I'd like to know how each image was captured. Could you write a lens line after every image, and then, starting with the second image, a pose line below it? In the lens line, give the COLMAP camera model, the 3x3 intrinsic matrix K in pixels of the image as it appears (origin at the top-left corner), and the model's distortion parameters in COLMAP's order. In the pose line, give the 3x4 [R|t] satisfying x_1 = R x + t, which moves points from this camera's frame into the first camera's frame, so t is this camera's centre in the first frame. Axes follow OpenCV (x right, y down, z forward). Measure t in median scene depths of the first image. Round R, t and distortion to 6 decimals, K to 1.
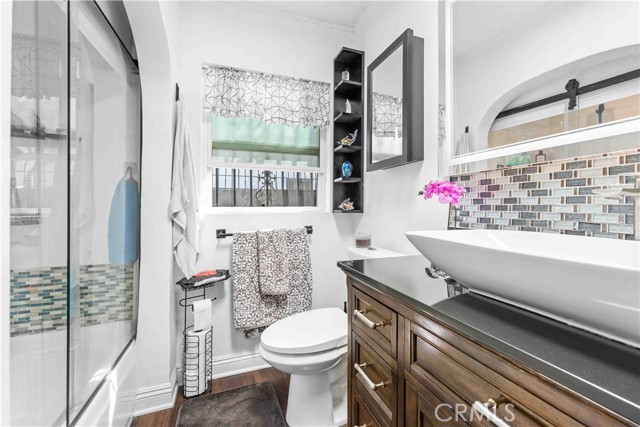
lens RADIAL K [[261.7, 0, 324.2], [0, 261.7, 208.2], [0, 0, 1]] dist [-0.006475, -0.000800]
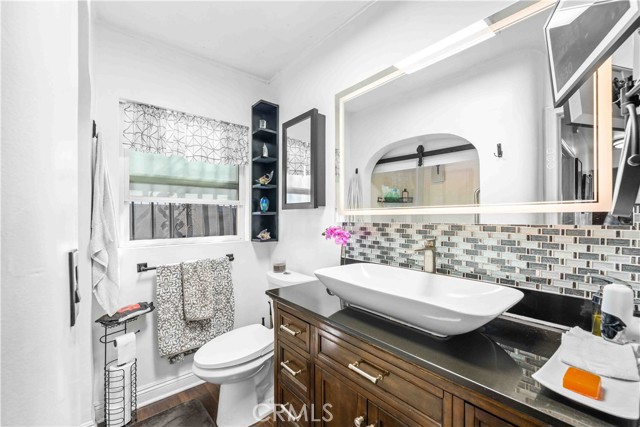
lens RADIAL K [[261.7, 0, 321.8], [0, 261.7, 216.0], [0, 0, 1]] dist [-0.006475, -0.000800]
pose [[0.939844, 0.000499, 0.341603, -0.087038], [0.000765, 0.999993, -0.003567, -0.111410], [-0.341603, 0.003614, 0.939838, -0.233864]]
